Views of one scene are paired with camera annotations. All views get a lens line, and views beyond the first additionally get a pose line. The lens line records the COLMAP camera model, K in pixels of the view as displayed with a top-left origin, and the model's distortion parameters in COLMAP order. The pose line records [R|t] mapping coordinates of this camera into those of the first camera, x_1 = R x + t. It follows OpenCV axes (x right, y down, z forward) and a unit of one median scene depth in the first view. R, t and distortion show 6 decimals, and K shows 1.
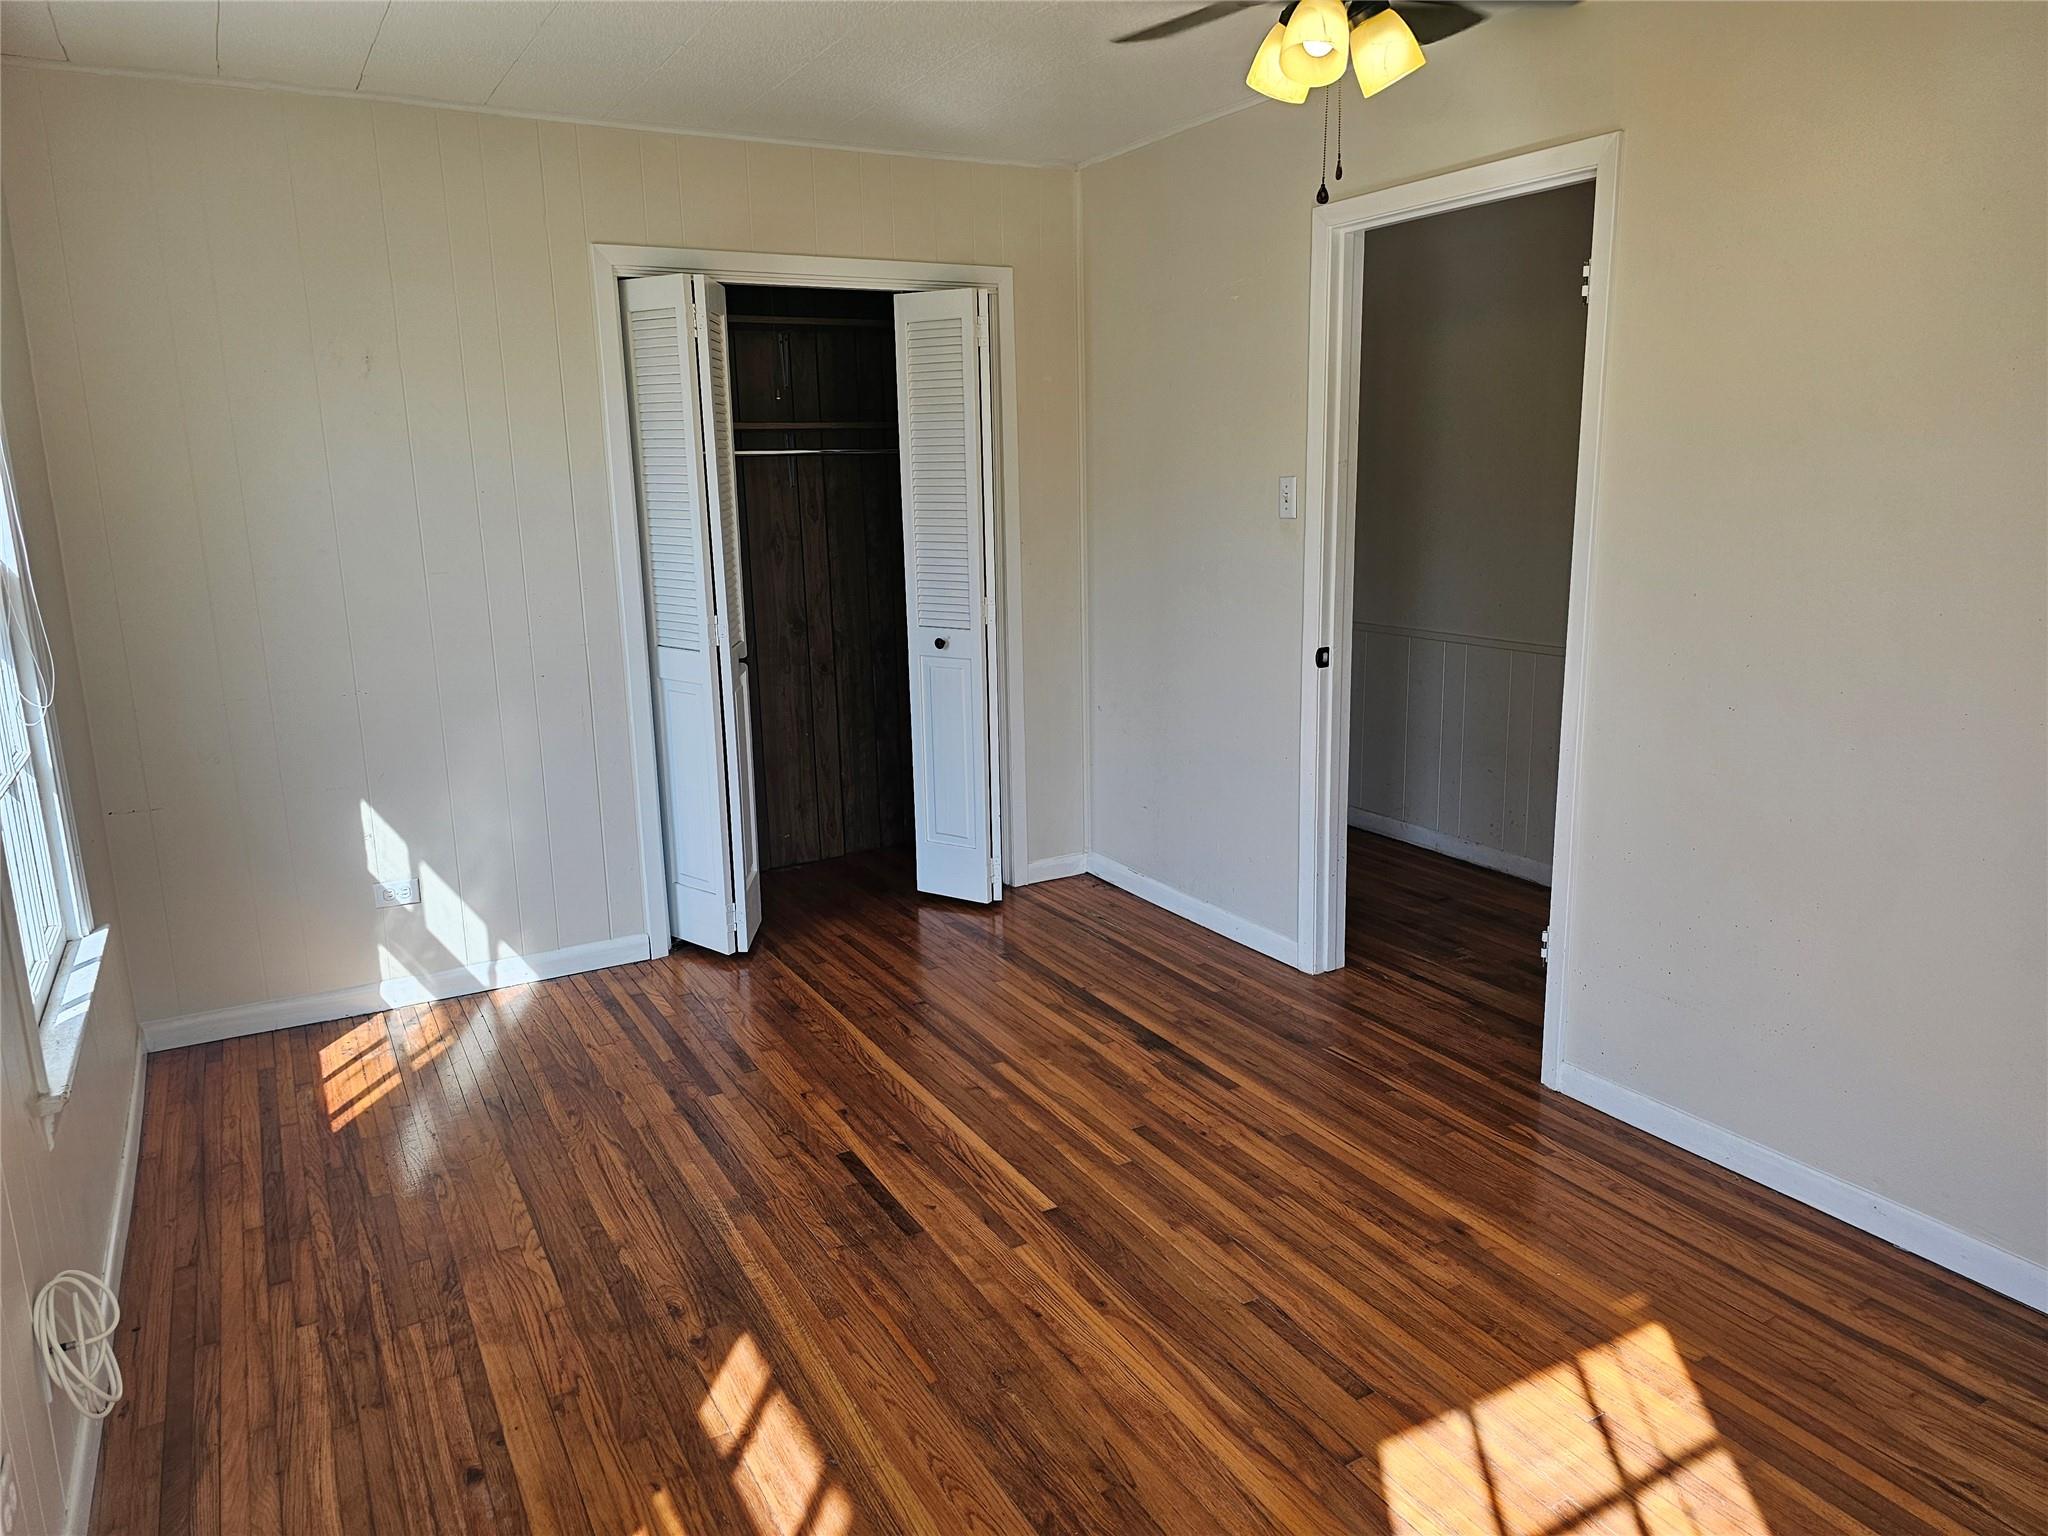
lens RADIAL K [[1371.4, 0, 1024.6], [0, 1371.4, 762.1], [0, 0, 1]] dist [0.081158, -0.071489]
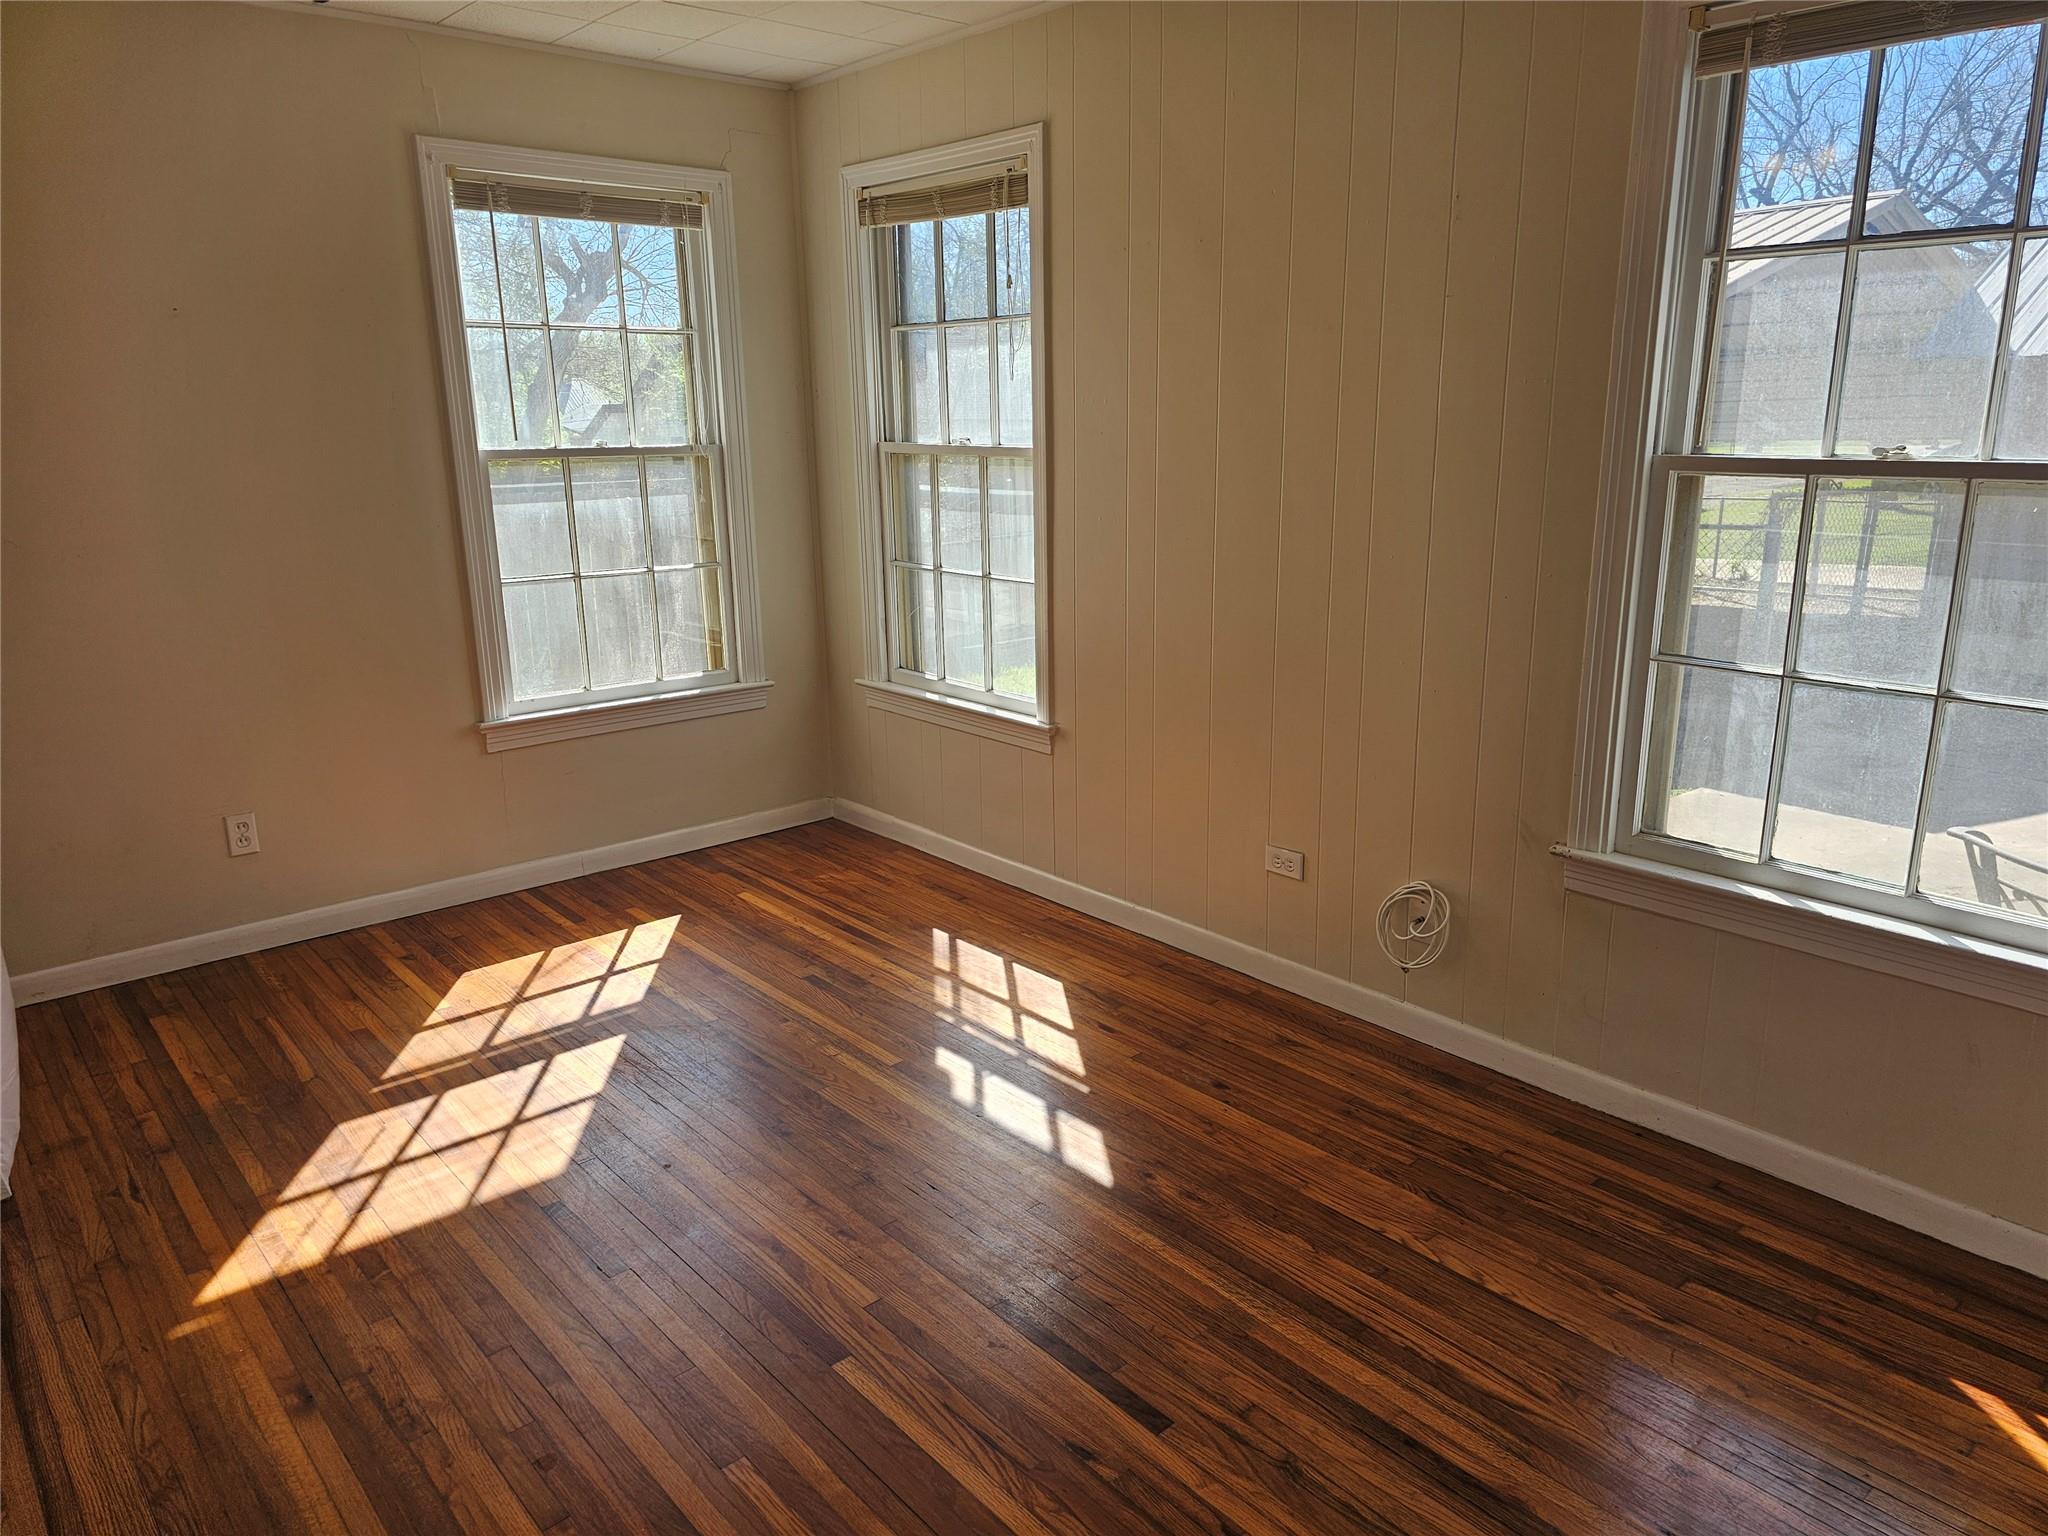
lens RADIAL K [[1371.4, 0, 1022.9], [0, 1371.4, 757.3], [0, 0, 1]] dist [0.081158, -0.071489]
pose [[-0.978851, 0.080799, -0.187940, 0.045090], [-0.011003, 0.896572, 0.442761, -0.385521], [0.204277, 0.435466, -0.876722, 1.858501]]
